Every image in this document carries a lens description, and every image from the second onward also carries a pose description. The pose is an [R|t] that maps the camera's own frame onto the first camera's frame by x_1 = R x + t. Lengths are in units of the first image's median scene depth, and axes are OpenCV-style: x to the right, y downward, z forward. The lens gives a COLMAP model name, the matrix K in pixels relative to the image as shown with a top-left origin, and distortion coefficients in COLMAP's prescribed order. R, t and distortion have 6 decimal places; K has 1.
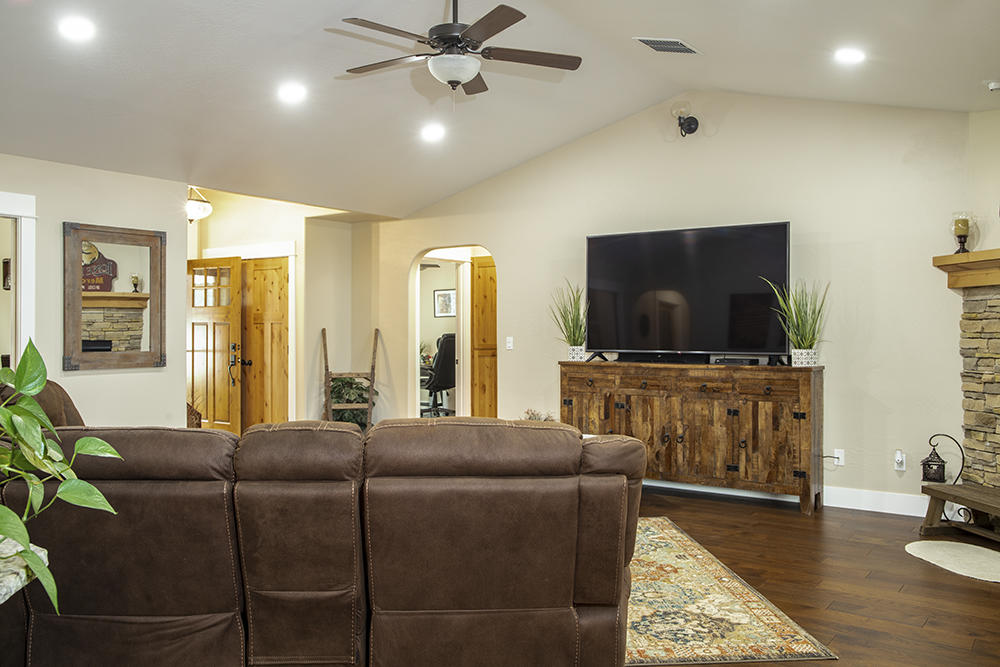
lens RADIAL K [[813.5, 0, 500.9], [0, 813.5, 330.8], [0, 0, 1]] dist [-0.041315, 0.046629]
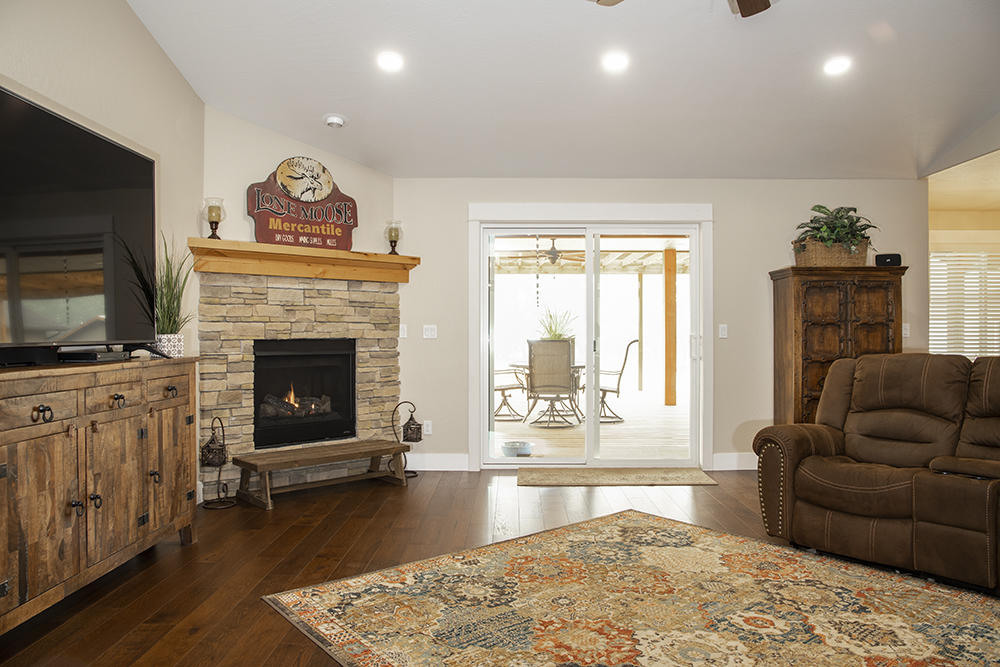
lens RADIAL K [[708.0, 0, 495.7], [0, 708.0, 326.5], [0, 0, 1]] dist [-0.091037, 0.056233]
pose [[-0.569742, 0.007204, 0.821792, -0.375044], [0.001471, 0.999969, -0.007746, 0.023482], [-0.821822, -0.003204, -0.569735, 1.246782]]
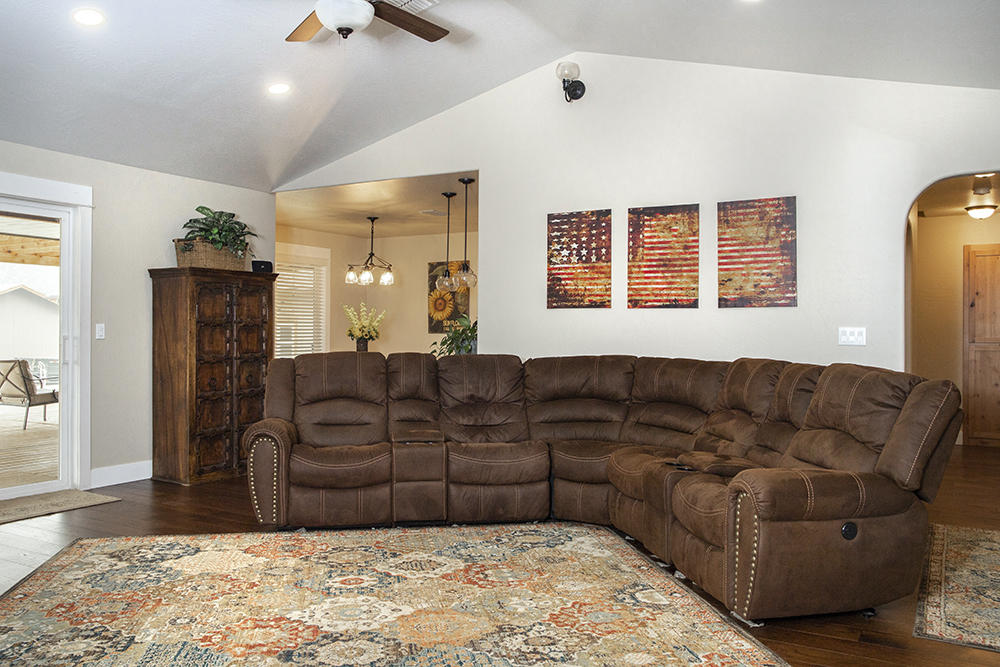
lens RADIAL K [[813.5, 0, 504.1], [0, 813.5, 335.1], [0, 0, 1]] dist [-0.041315, 0.046629]
pose [[-0.994701, -0.006846, -0.102586, -0.114887], [-0.007408, 0.999960, 0.005098, 0.018216], [0.102547, 0.005831, -0.994711, 1.520138]]
